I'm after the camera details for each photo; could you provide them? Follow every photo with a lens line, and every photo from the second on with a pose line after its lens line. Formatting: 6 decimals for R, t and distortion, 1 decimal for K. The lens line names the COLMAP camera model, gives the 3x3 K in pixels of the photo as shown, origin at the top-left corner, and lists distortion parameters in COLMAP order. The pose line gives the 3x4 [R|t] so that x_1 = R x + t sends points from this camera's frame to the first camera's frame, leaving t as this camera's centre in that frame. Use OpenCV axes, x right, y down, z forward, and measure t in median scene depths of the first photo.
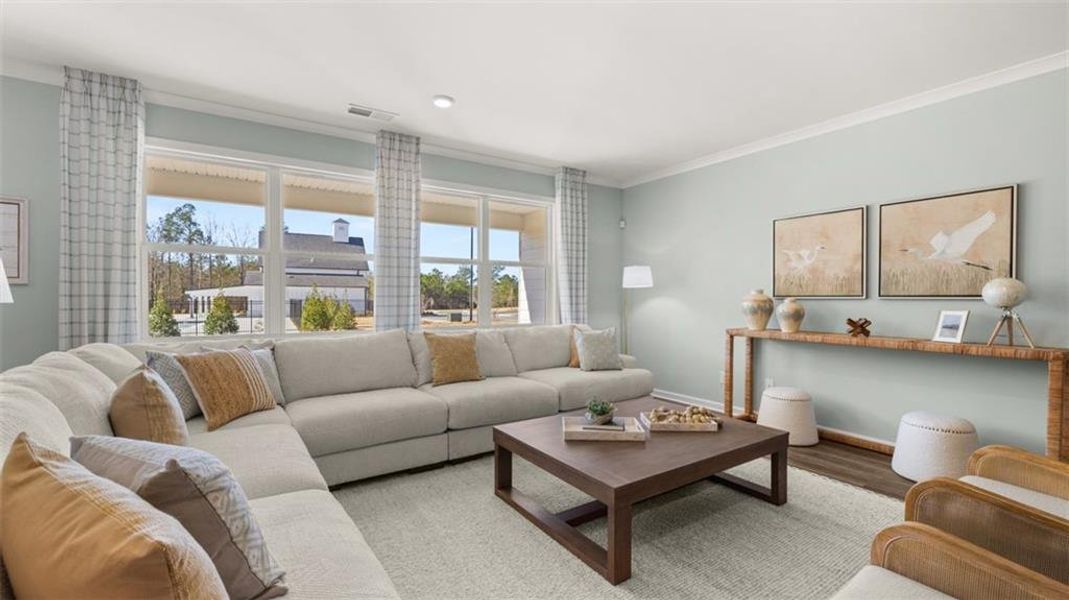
lens RADIAL K [[450.7, 0, 535.9], [0, 450.7, 301.4], [0, 0, 1]] dist [-0.001931, -0.000040]
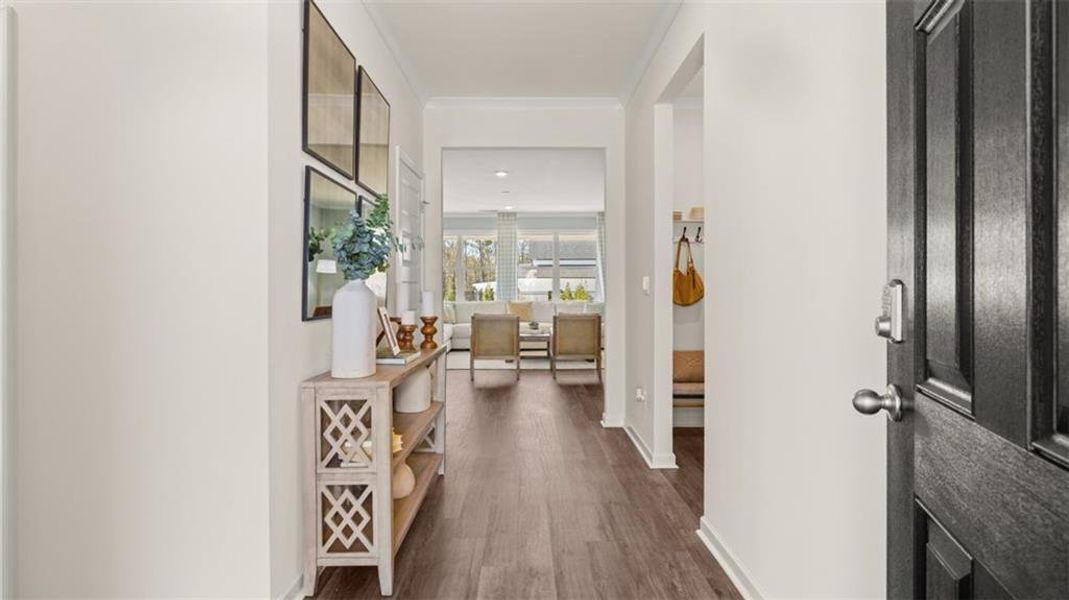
lens RADIAL K [[561.3, 0, 532.8], [0, 561.3, 291.7], [0, 0, 1]] dist [0.000128, 0.000008]
pose [[0.842713, -0.002308, -0.538358, 0.511497], [0.000895, 0.999995, -0.002886, 0.010426], [0.538363, 0.001950, 0.842711, -0.499000]]
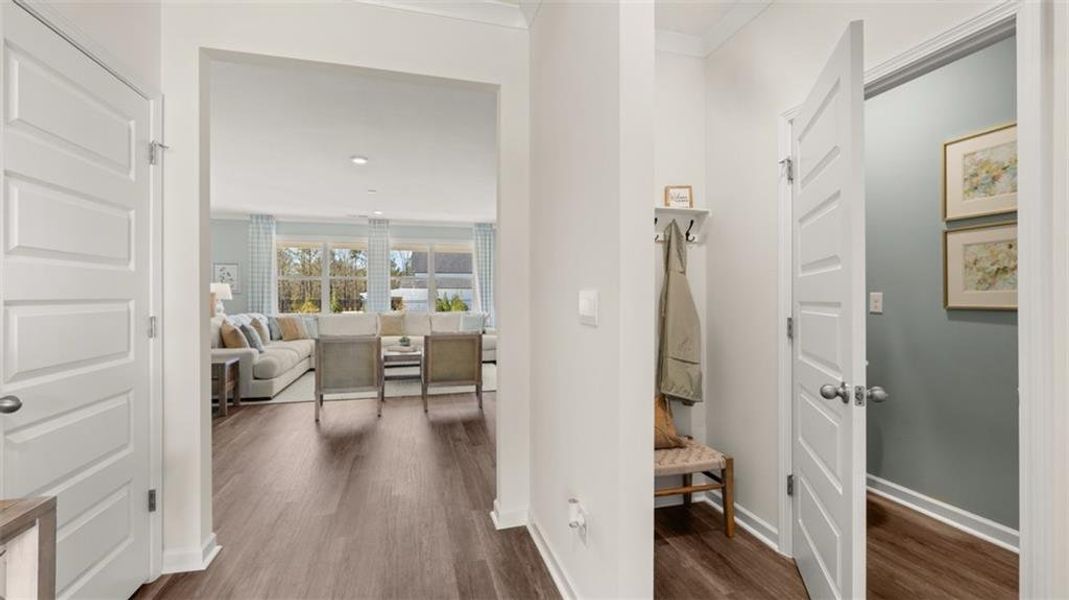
lens RADIAL K [[450.7, 0, 530.8], [0, 450.7, 298.8], [0, 0, 1]] dist [-0.001931, -0.000040]
pose [[0.949518, -0.002534, -0.313702, 0.406945], [0.001263, 0.999990, -0.004256, 0.003180], [0.313710, 0.003645, 0.949512, -0.303755]]
